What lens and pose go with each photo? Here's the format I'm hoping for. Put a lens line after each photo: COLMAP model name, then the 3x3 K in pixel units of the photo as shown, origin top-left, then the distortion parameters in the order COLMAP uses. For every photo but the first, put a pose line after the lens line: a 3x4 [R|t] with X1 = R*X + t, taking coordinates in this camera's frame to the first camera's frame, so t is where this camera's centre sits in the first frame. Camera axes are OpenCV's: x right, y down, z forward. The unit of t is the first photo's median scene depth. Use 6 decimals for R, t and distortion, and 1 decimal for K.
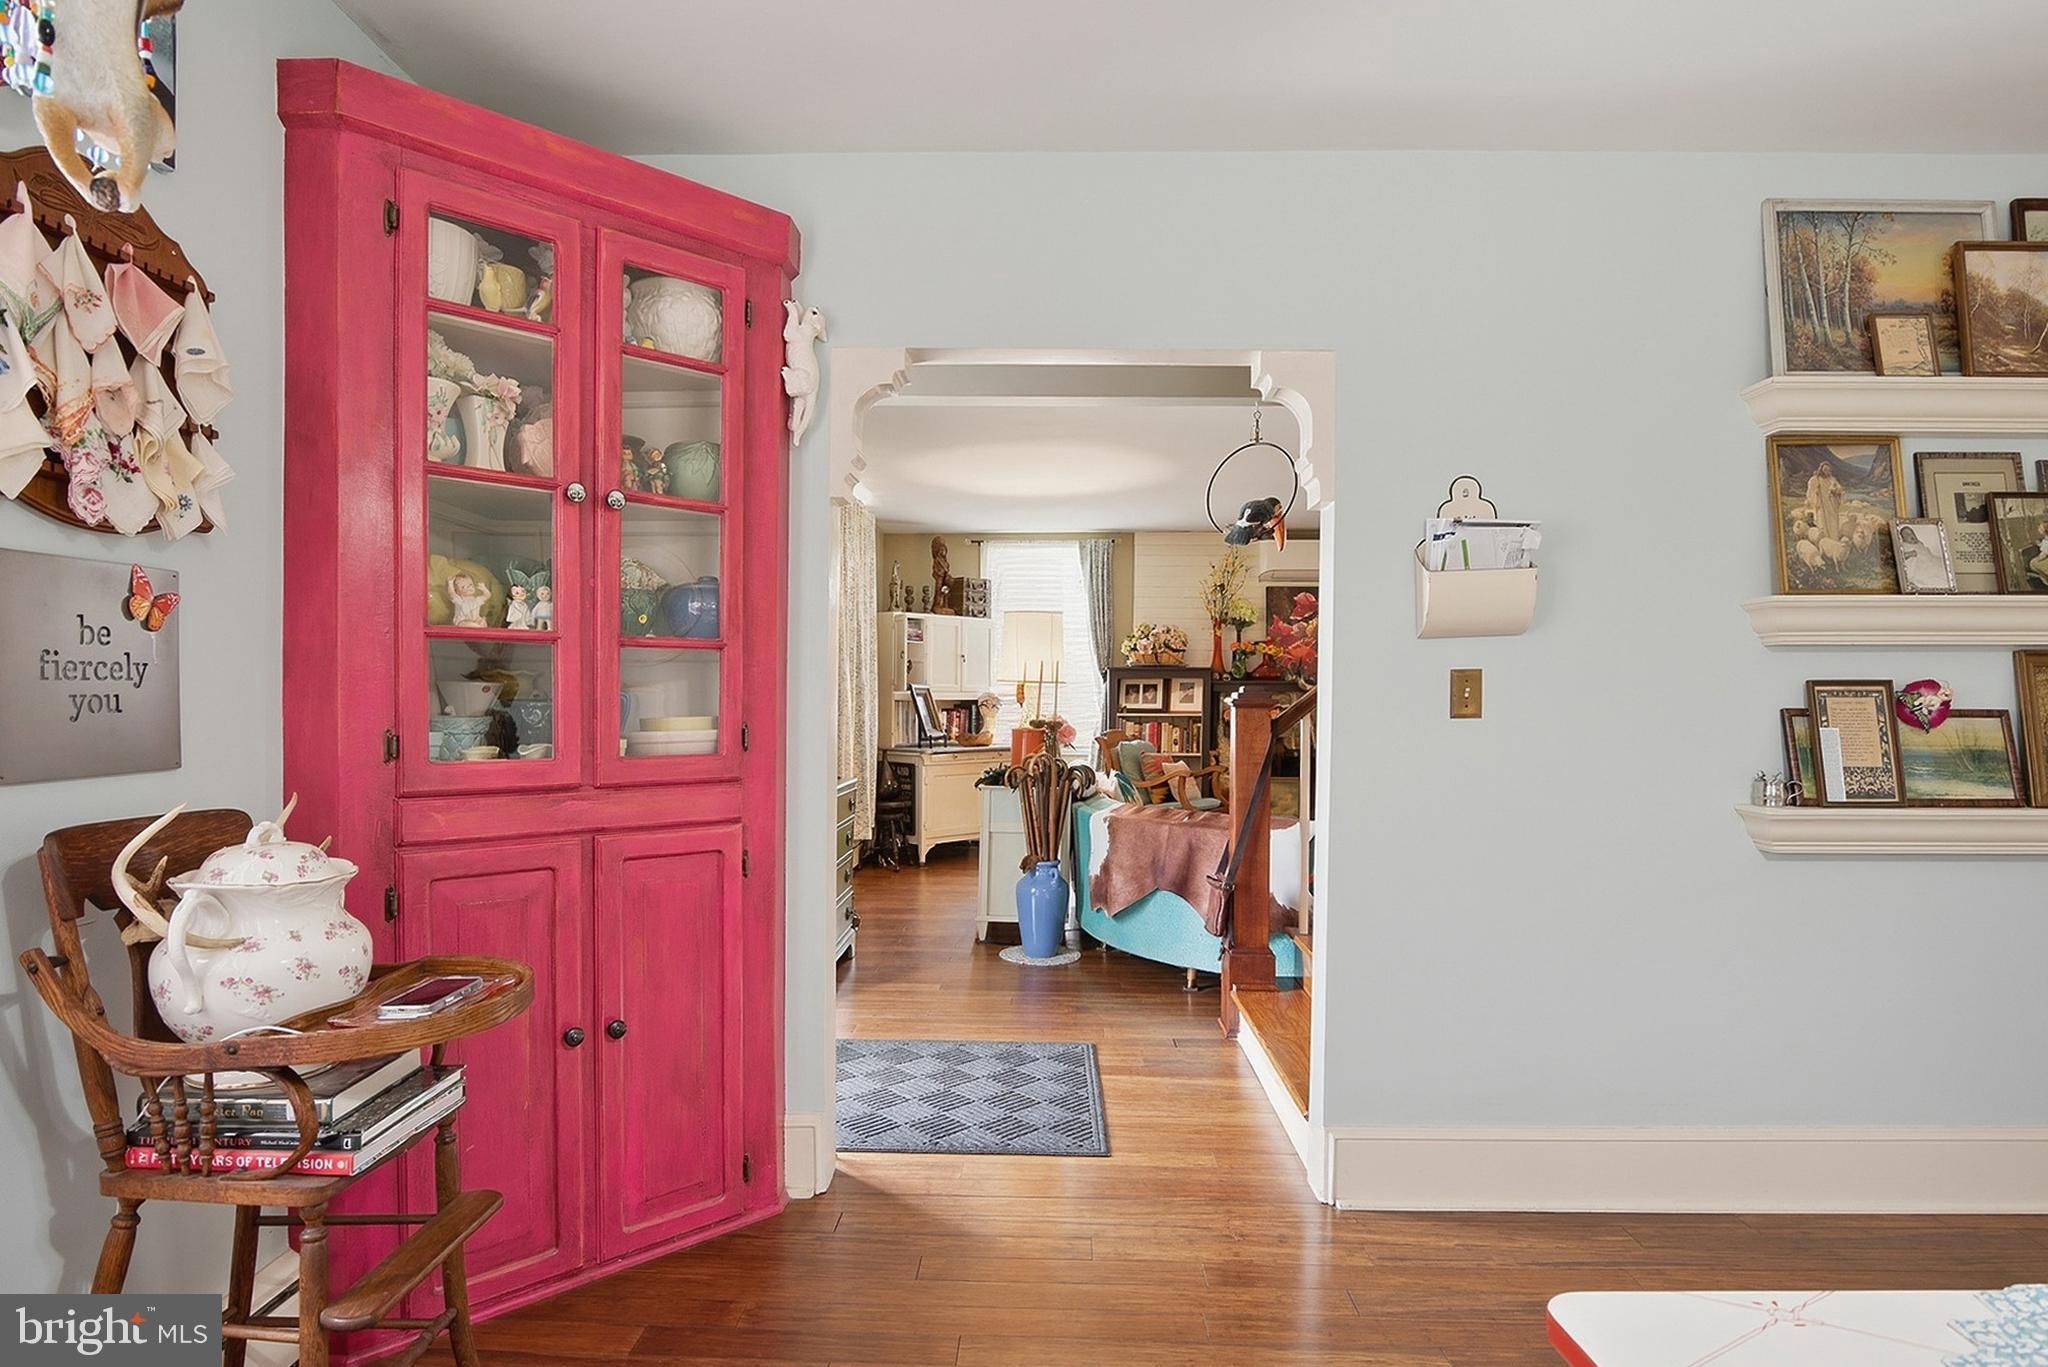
lens RADIAL K [[1076.7, 0, 1024.6], [0, 1076.7, 740.2], [0, 0, 1]] dist [-0.020022, 0.000705]
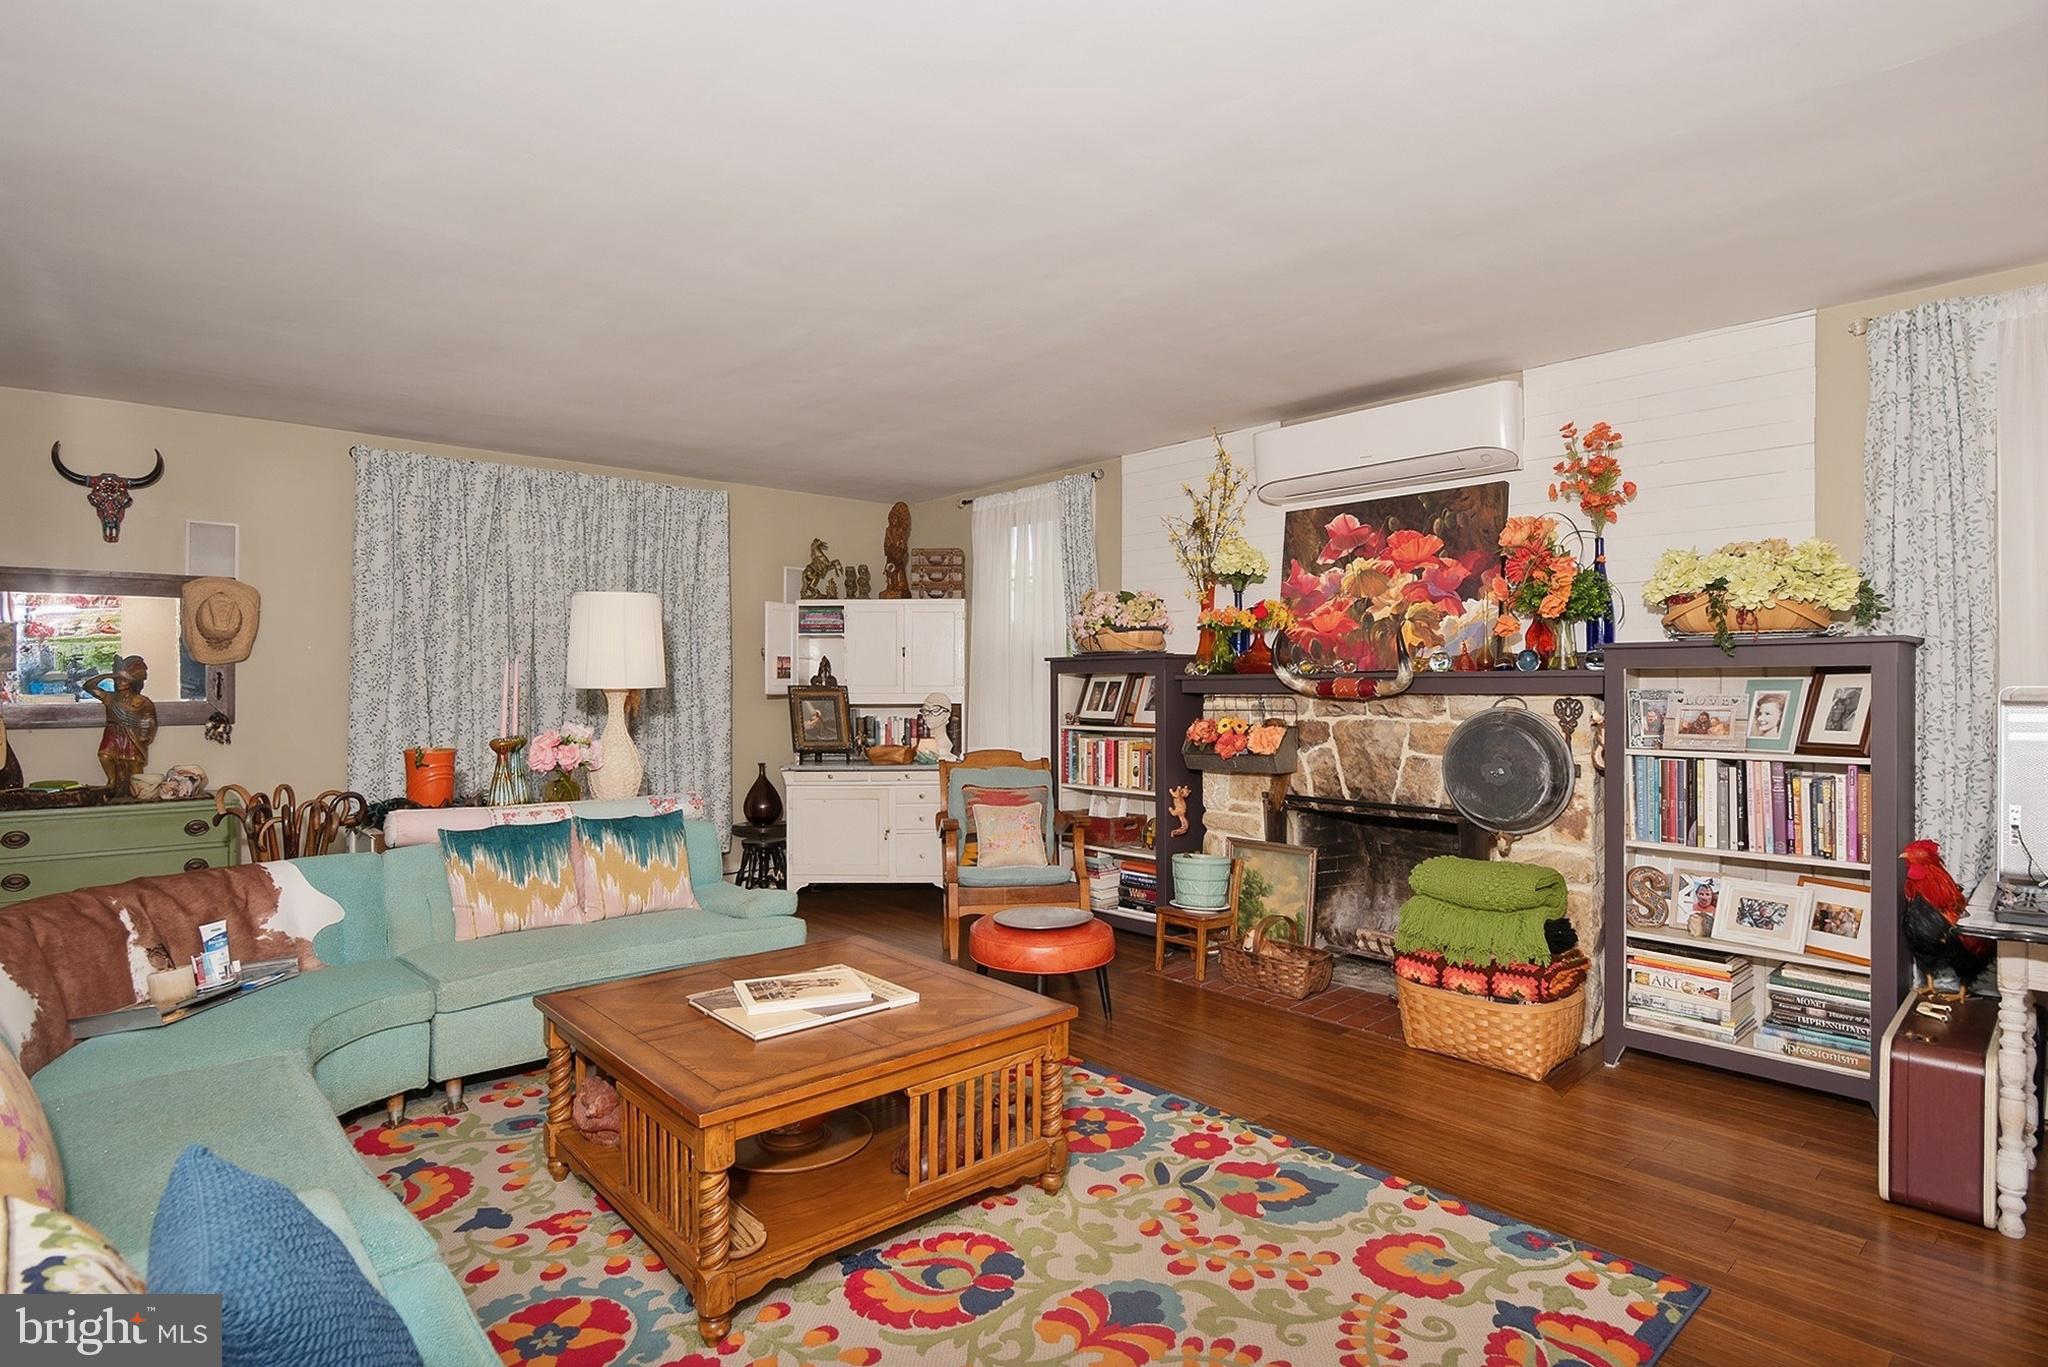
lens RADIAL K [[1068.5, 0, 1024.0], [0, 1068.5, 683.5], [0, 0, 1]] dist [-0.003498, -0.000146]
pose [[0.686305, -0.007414, -0.727276, 2.148225], [-0.018700, 0.999438, -0.027834, -0.122394], [0.727073, 0.032703, 0.685781, 1.967147]]
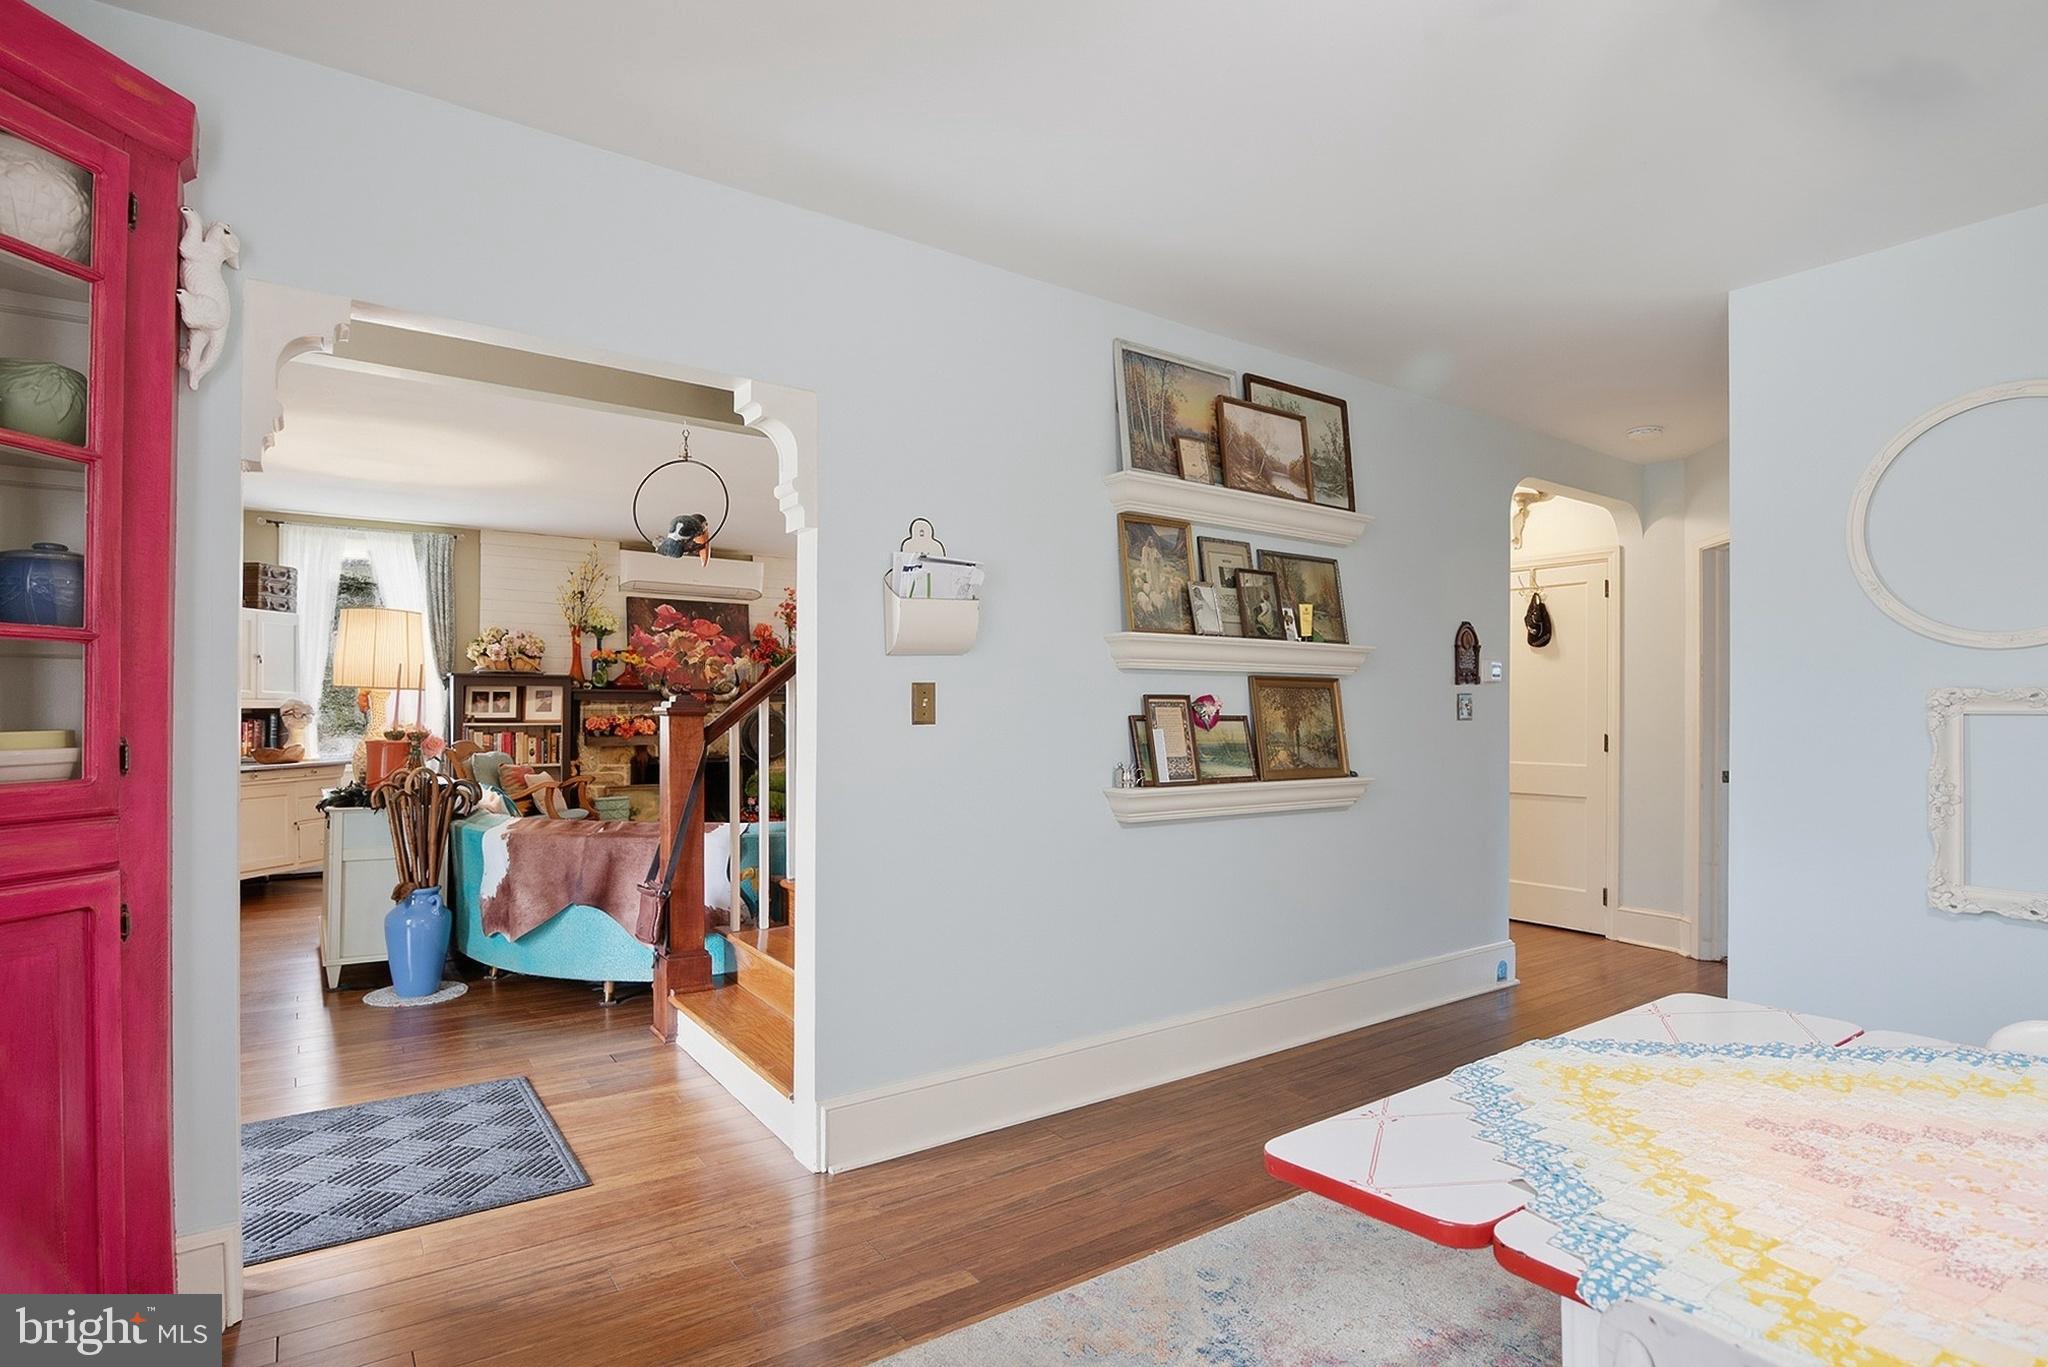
lens RADIAL K [[1021.0, 0, 1028.4], [0, 1021.0, 723.8], [0, 0, 1]] dist [-0.018870, 0.000194]
pose [[0.803995, -0.007315, 0.594592, -0.162841], [0.020843, 0.999657, -0.015885, -0.001184], [-0.594271, 0.025165, 0.803871, 0.036770]]
